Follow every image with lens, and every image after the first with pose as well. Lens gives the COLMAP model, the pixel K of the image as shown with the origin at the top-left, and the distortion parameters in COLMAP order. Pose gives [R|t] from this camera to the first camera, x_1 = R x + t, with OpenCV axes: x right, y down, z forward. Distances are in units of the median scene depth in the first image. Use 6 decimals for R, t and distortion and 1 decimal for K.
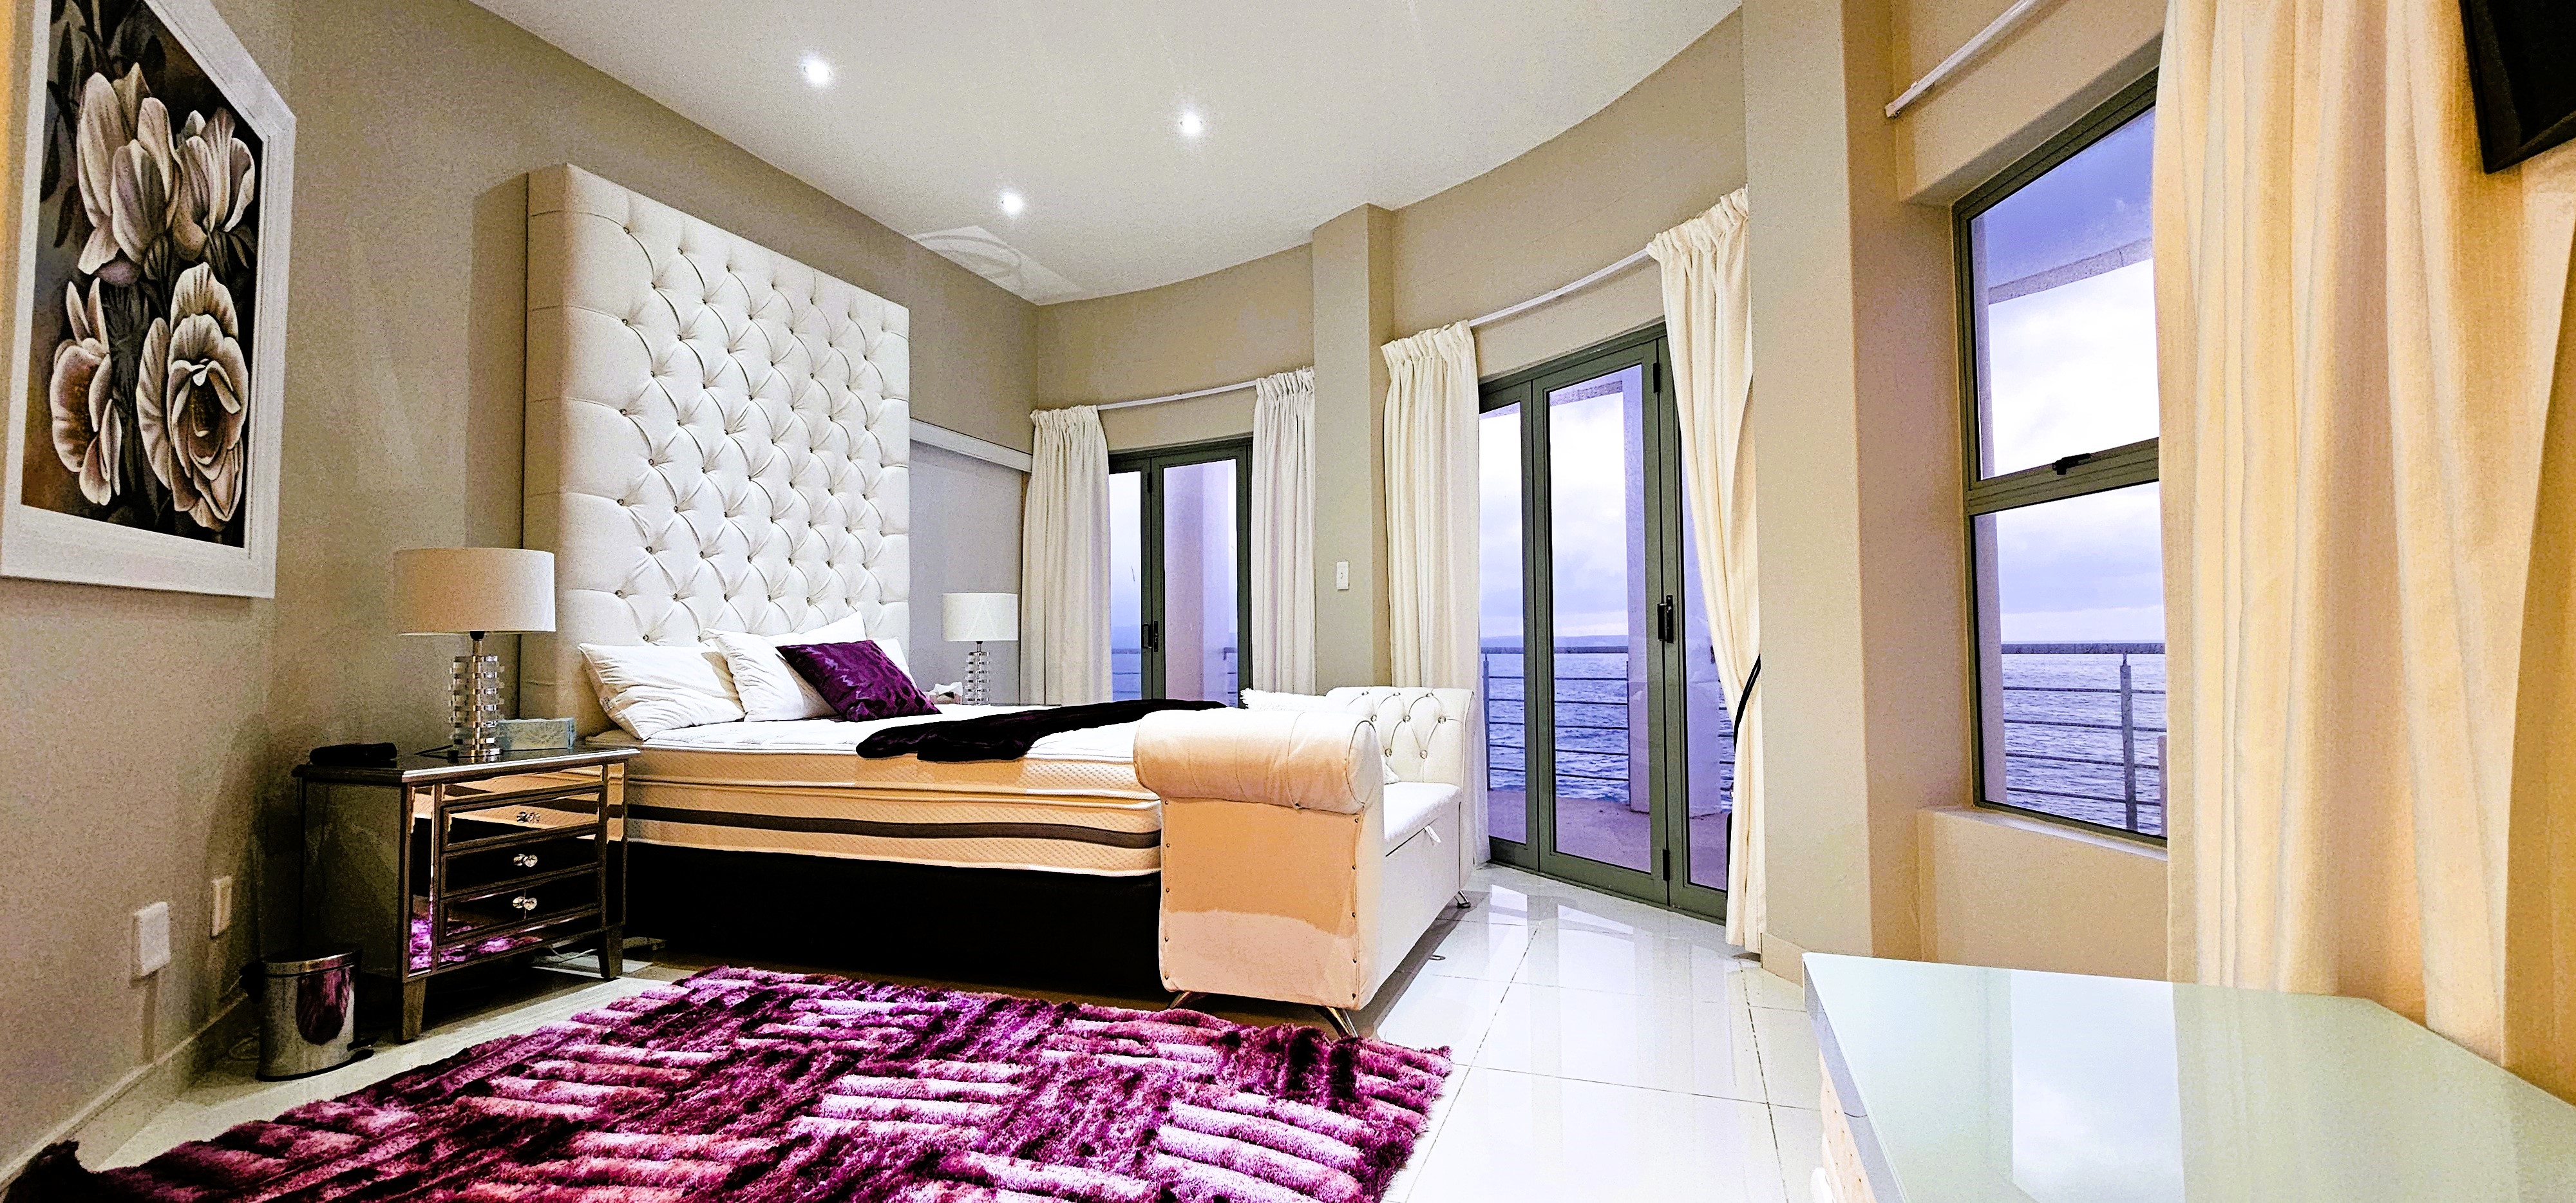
lens RADIAL K [[1052.8, 0, 1298.2], [0, 1052.8, 598.8], [0, 0, 1]] dist [-0.001928, 0.000760]
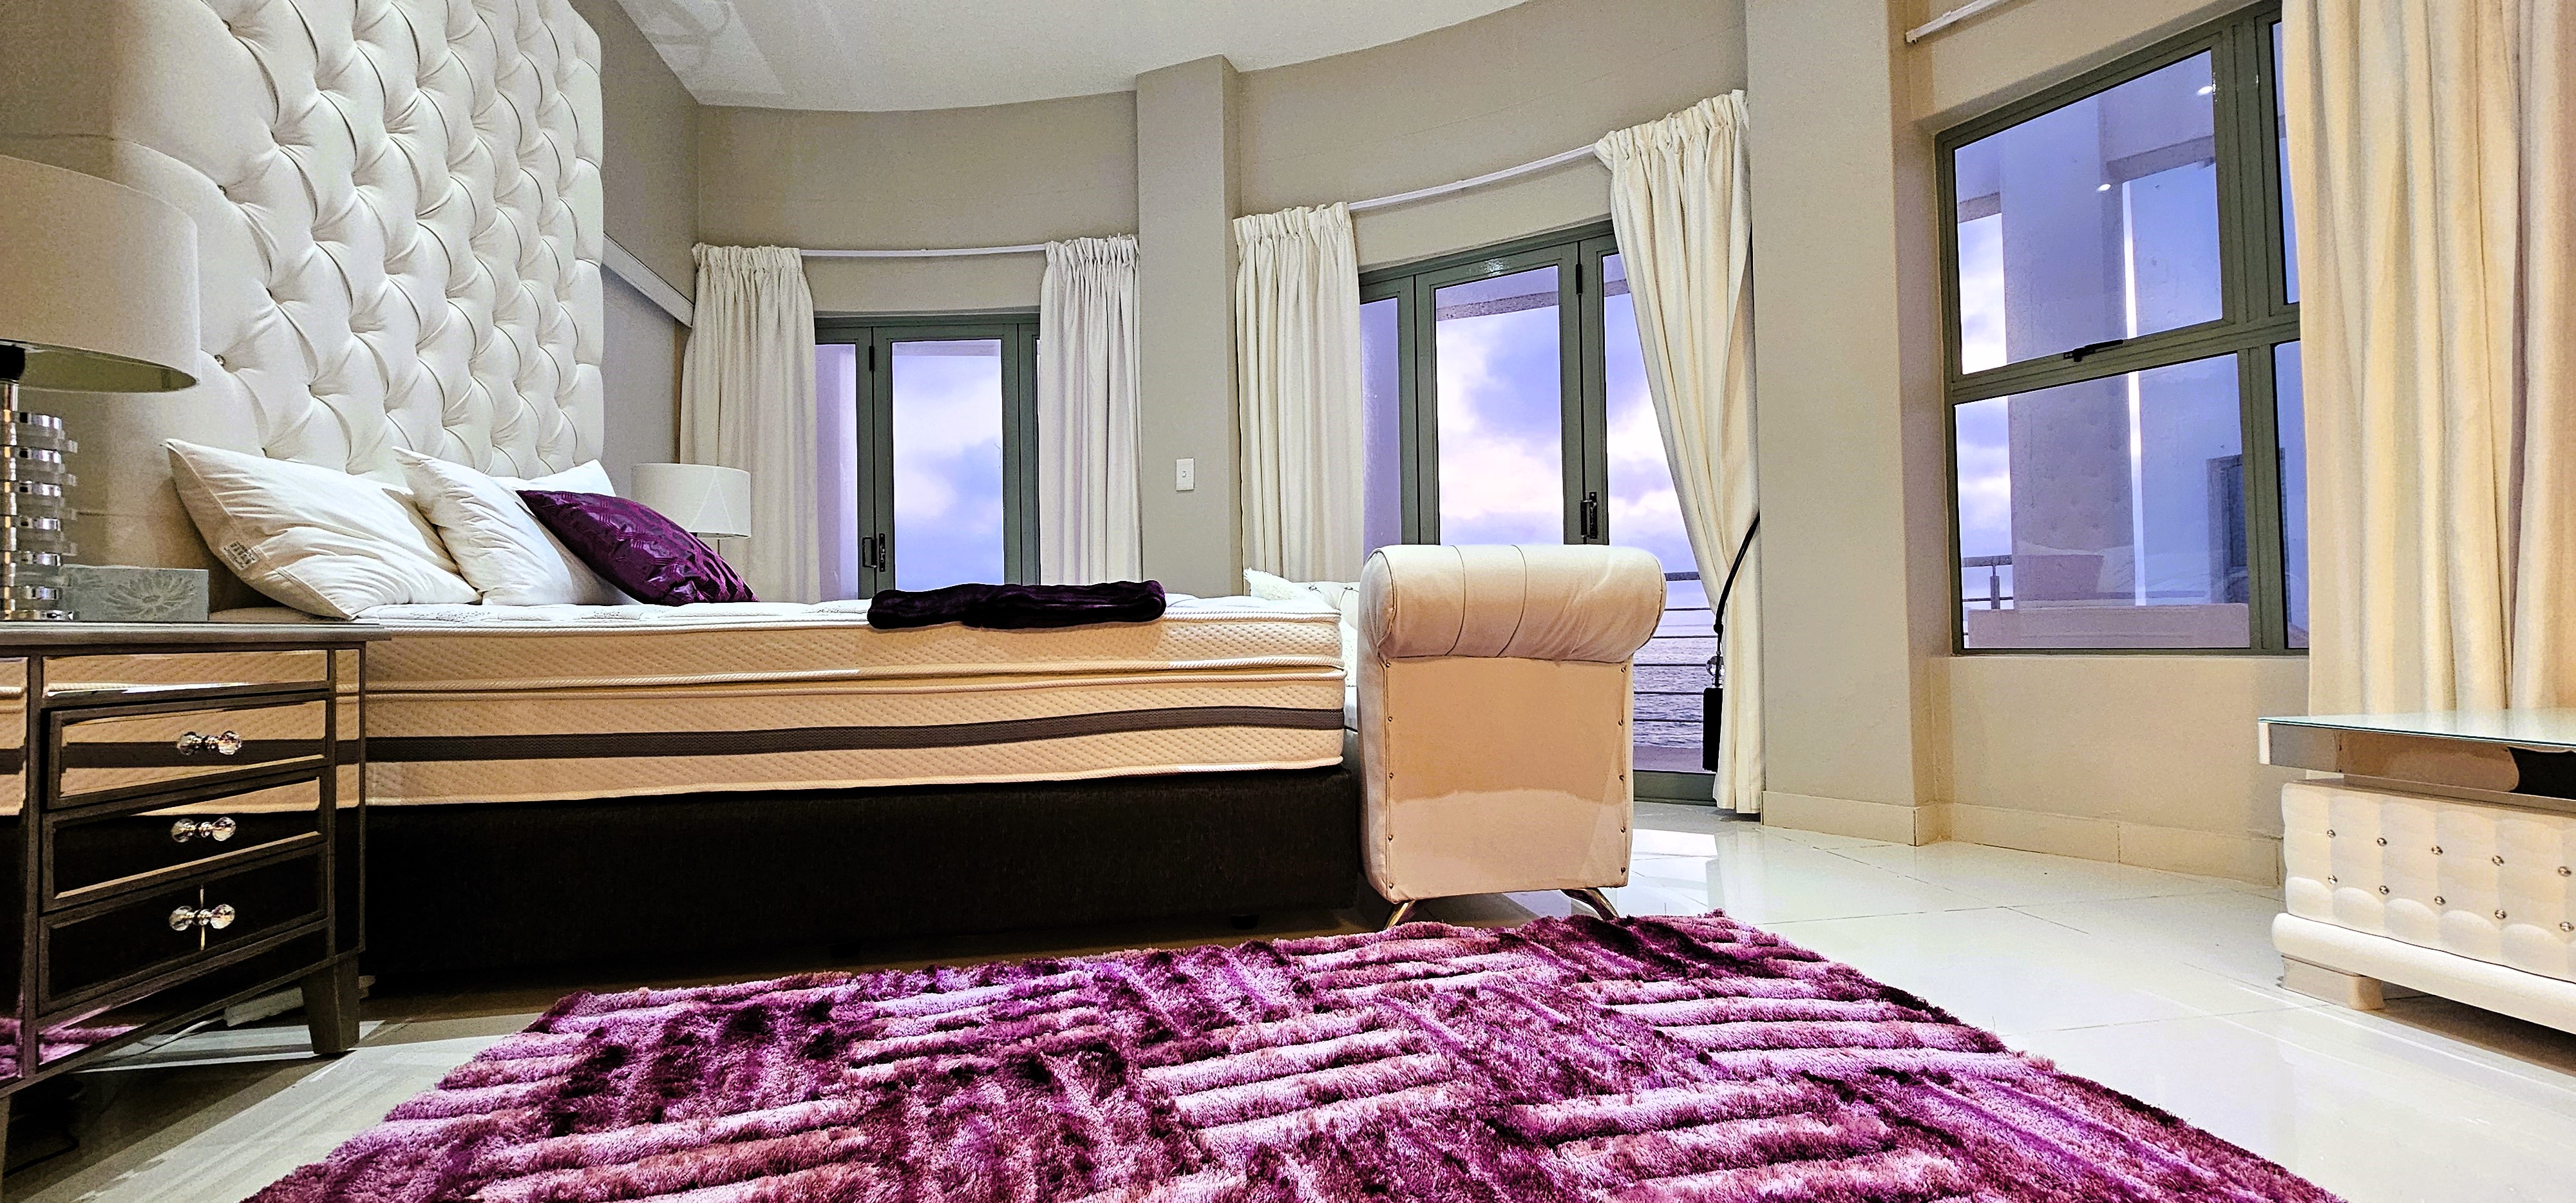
lens RADIAL K [[1052.8, 0, 1303.5], [0, 1052.8, 601.3], [0, 0, 1]] dist [-0.001928, 0.000760]
pose [[0.871050, 0.007529, 0.491136, -0.532316], [-0.012689, 0.999894, 0.007178, 0.133421], [-0.491030, -0.012485, 0.871053, 0.328017]]
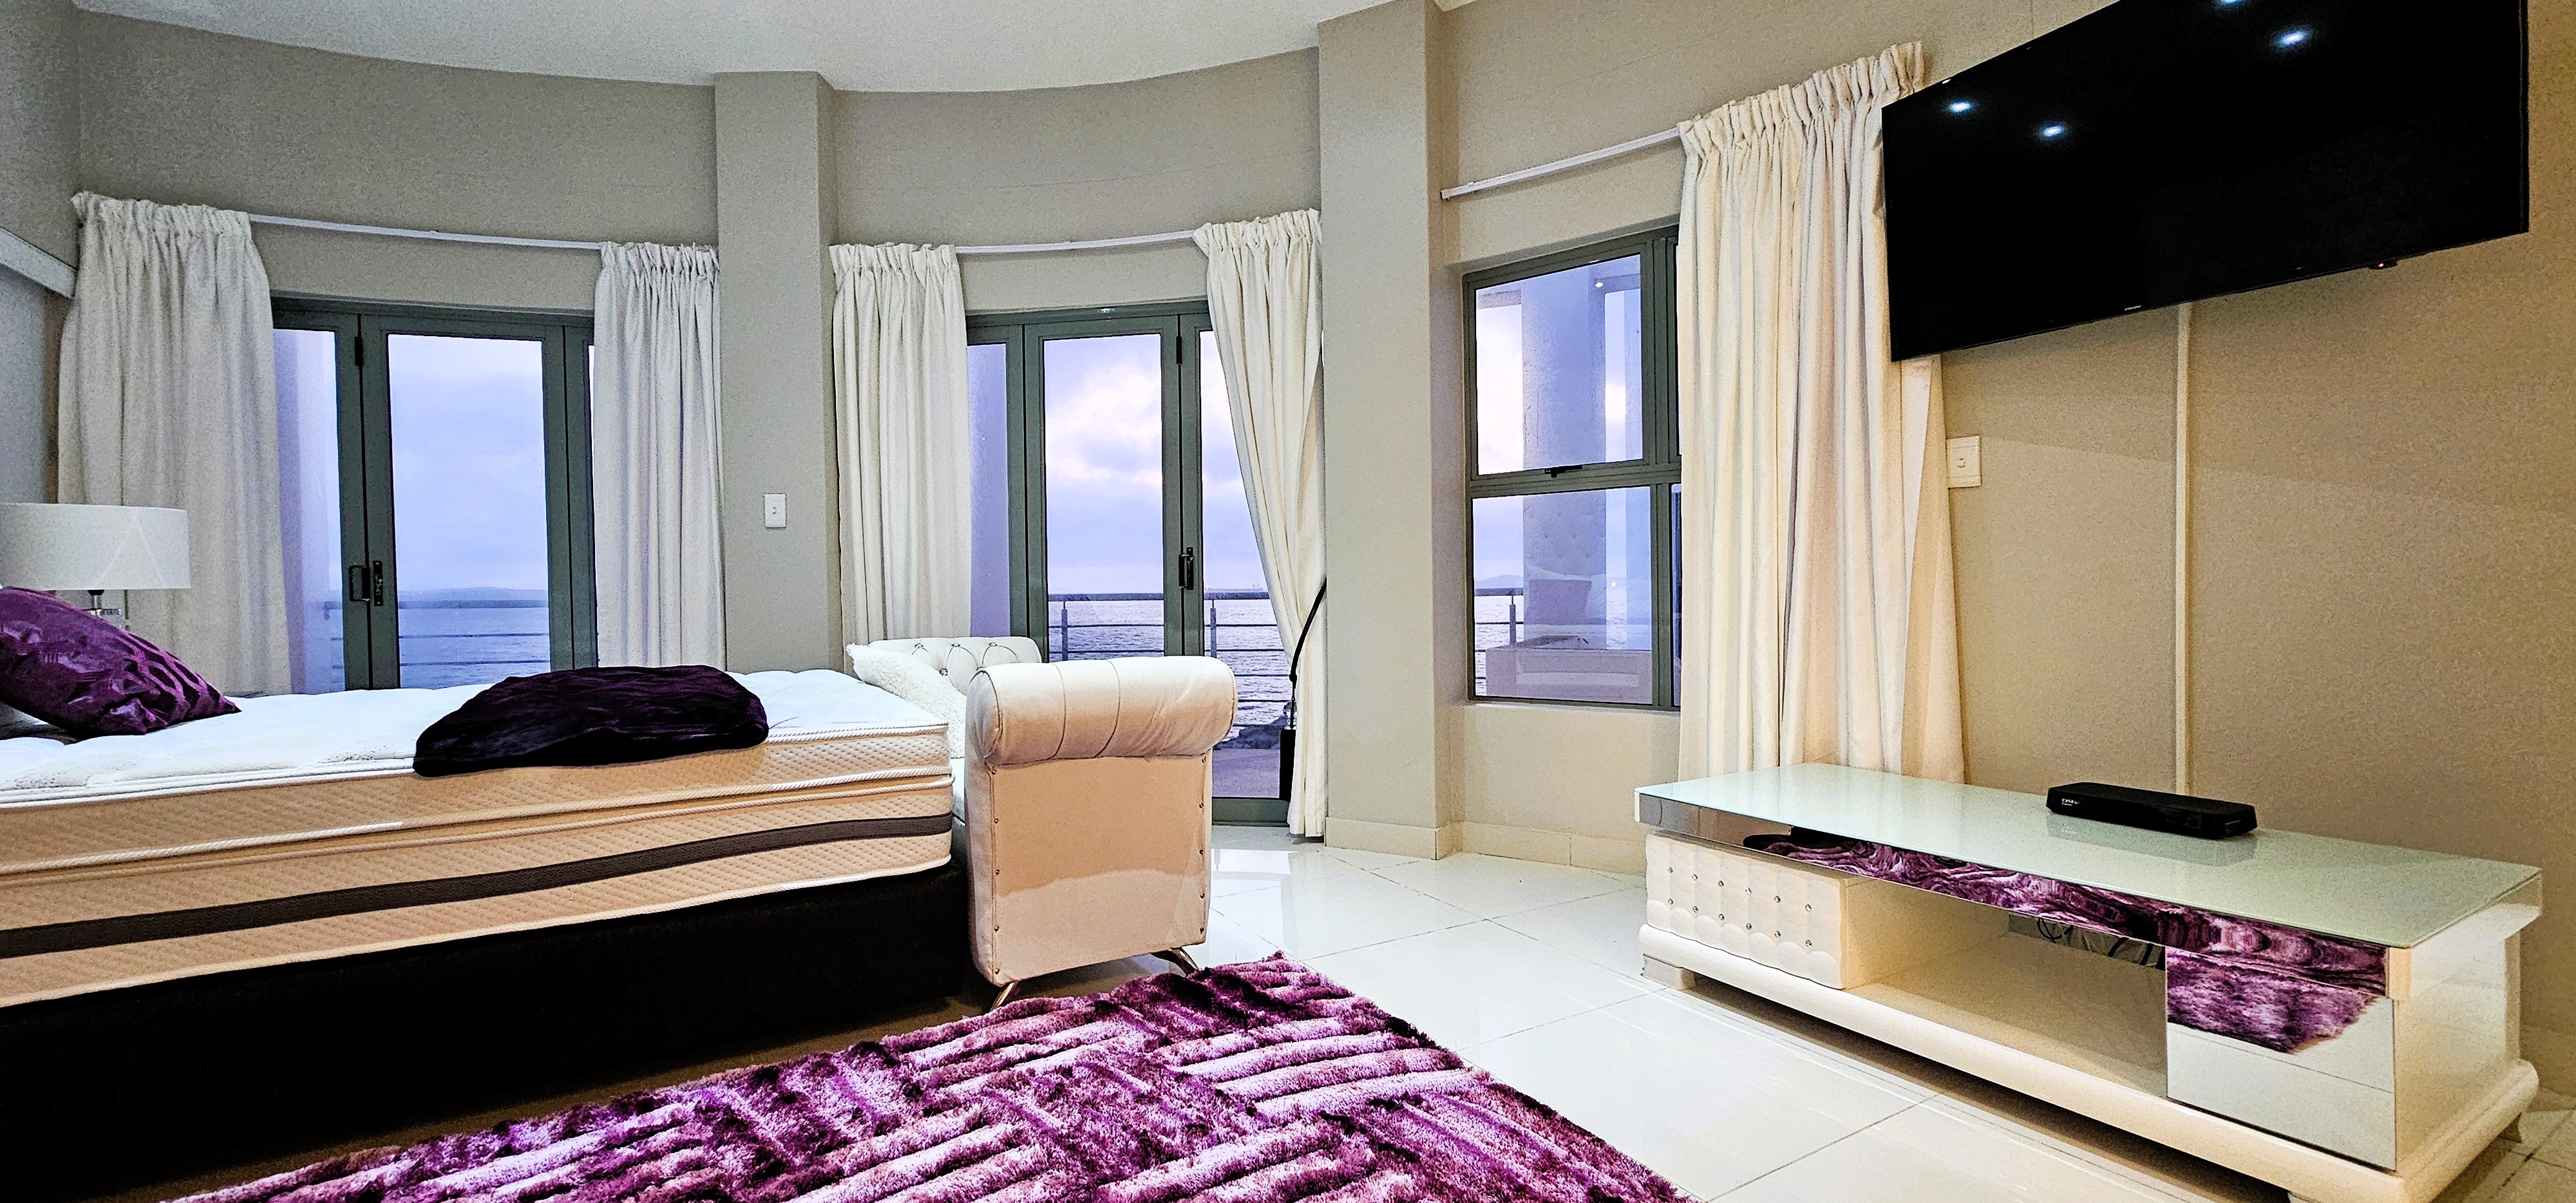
lens RADIAL K [[1052.8, 0, 1302.4], [0, 1052.8, 600.6], [0, 0, 1]] dist [-0.001928, 0.000760]
pose [[0.640775, -0.009547, 0.767670, -0.586174], [-0.025773, 0.999092, 0.033938, 0.016991], [-0.767296, -0.041531, 0.639946, 0.246918]]
